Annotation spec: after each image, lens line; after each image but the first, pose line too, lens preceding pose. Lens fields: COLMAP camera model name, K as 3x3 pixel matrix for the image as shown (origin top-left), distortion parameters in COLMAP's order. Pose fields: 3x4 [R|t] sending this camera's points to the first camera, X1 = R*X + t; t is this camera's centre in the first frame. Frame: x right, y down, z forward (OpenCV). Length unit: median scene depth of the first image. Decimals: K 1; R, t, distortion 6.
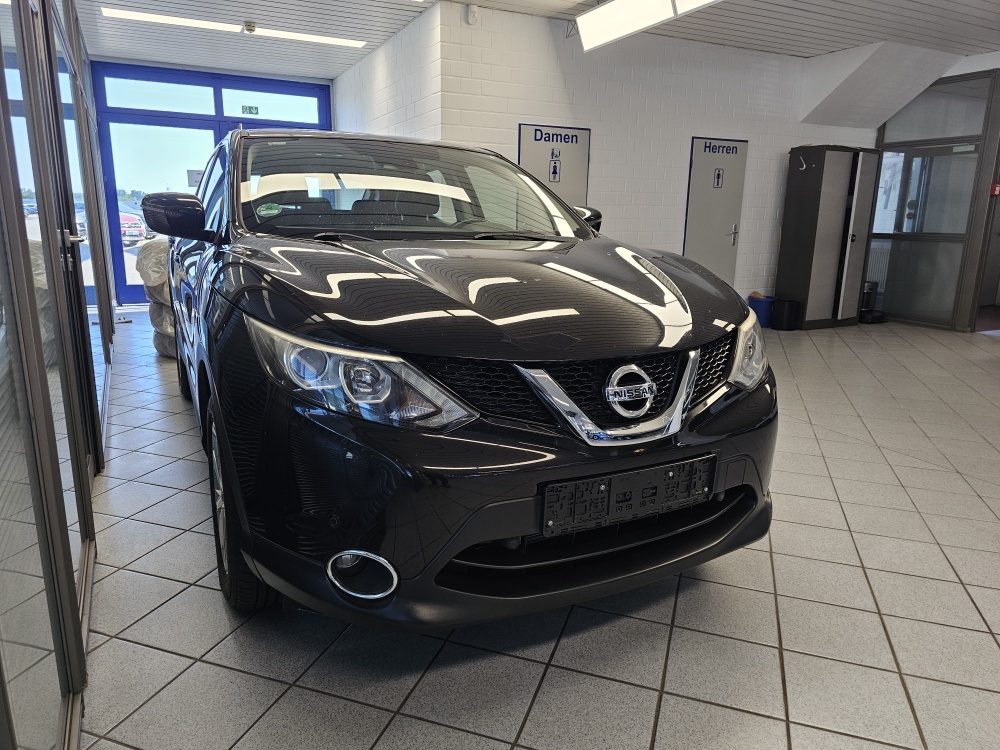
lens RADIAL K [[680.3, 0, 504.1], [0, 680.3, 370.6], [0, 0, 1]] dist [0.028602, -0.037233]
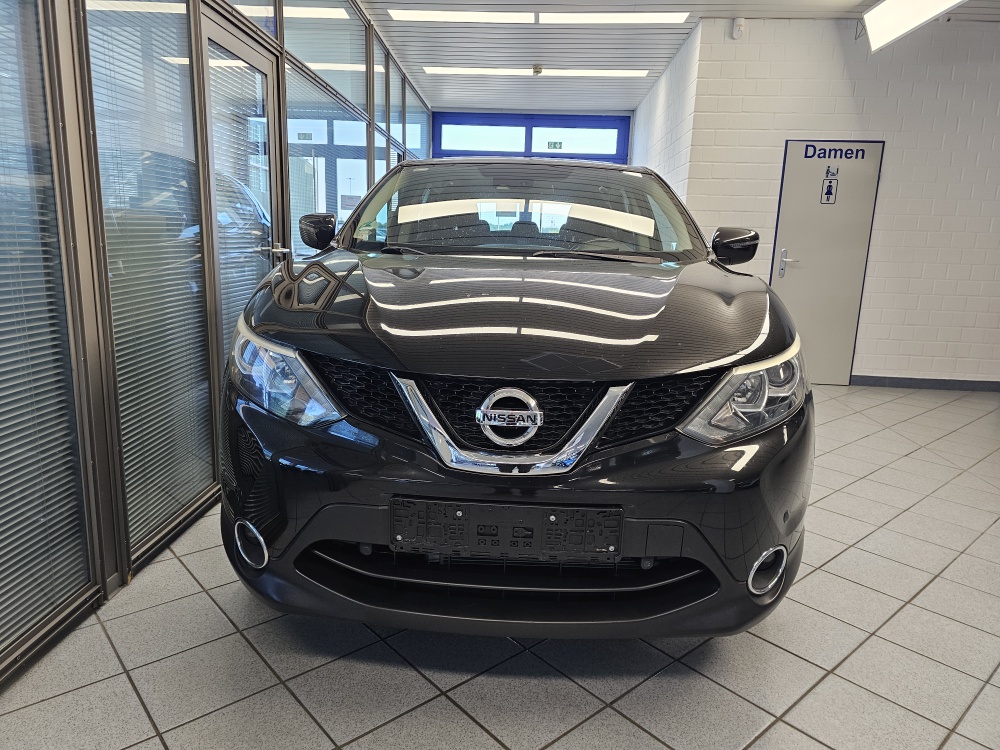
lens RADIAL K [[668.6, 0, 497.2], [0, 668.6, 371.6], [0, 0, 1]] dist [0.069146, -0.077657]
pose [[0.862630, 0.108038, -0.494163, 0.174053], [-0.126683, 0.991934, -0.004278, -0.007035], [0.489715, 0.066292, 0.869359, 0.058134]]
